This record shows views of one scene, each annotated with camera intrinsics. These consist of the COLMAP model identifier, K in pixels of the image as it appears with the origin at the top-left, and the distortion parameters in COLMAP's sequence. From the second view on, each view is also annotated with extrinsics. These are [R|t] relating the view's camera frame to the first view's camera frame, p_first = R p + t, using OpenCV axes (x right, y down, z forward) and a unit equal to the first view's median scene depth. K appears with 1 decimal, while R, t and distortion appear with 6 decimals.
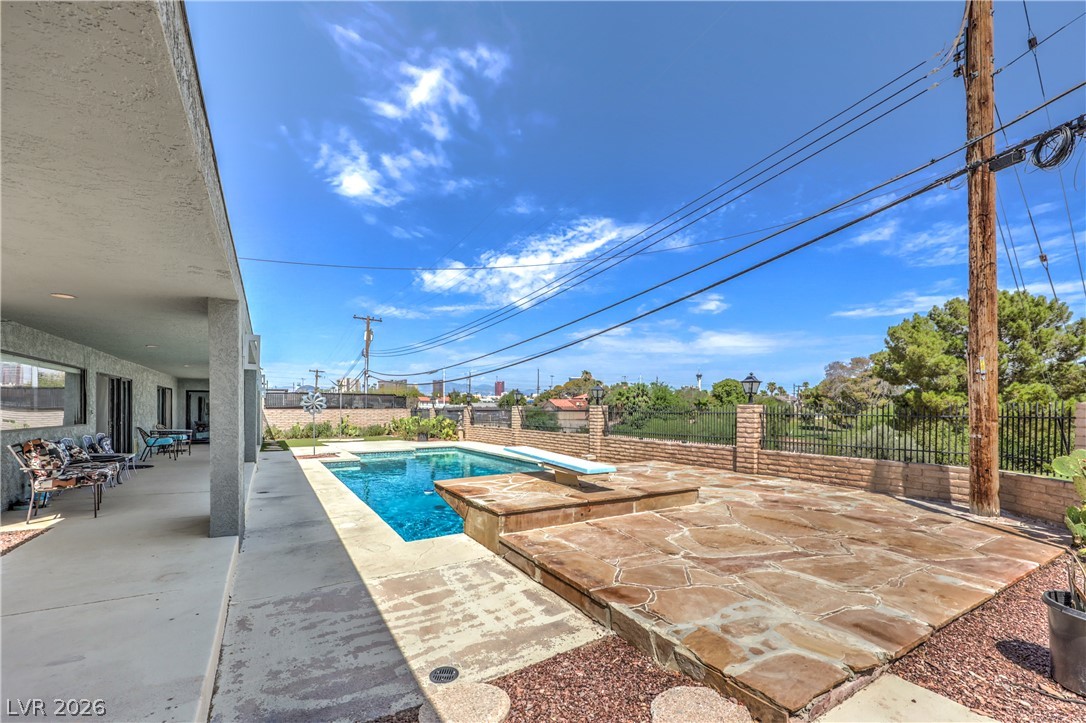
lens RADIAL K [[446.9, 0, 551.9], [0, 446.9, 415.4], [0, 0, 1]] dist [-0.000375, 0.000339]
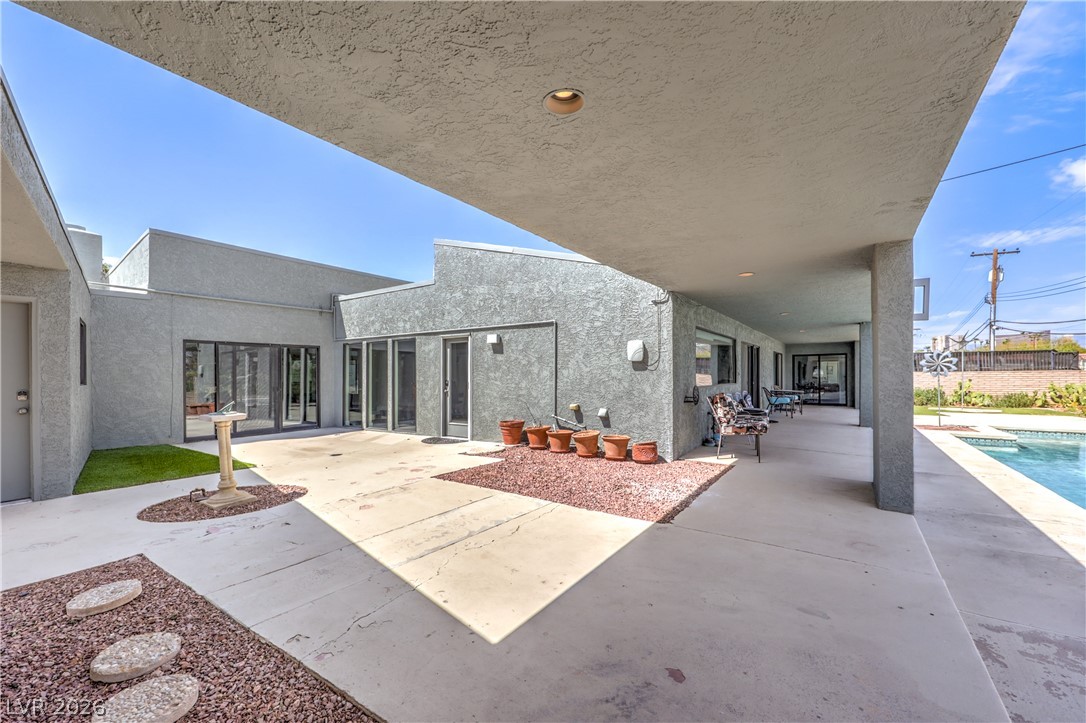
lens RADIAL K [[446.9, 0, 552.8], [0, 446.9, 369.7], [0, 0, 1]] dist [-0.000375, 0.000339]
pose [[0.417916, -0.014230, -0.908374, -0.038421], [-0.006662, 0.999802, -0.018727, 0.002407], [0.908461, 0.013878, 0.417739, 0.003628]]
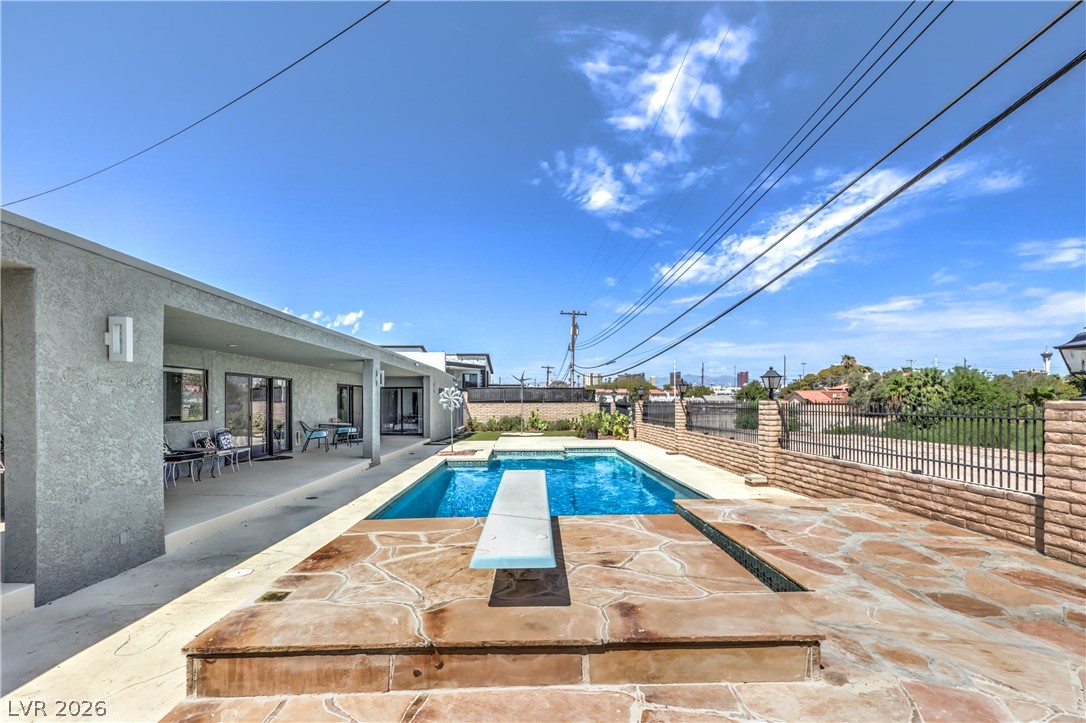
lens RADIAL K [[446.9, 0, 560.7], [0, 446.9, 392.1], [0, 0, 1]] dist [-0.000375, 0.000339]
pose [[0.873179, -0.010120, -0.487294, 0.078332], [-0.007113, 0.999413, -0.033503, -0.005482], [0.487347, 0.032720, 0.872595, 0.139426]]
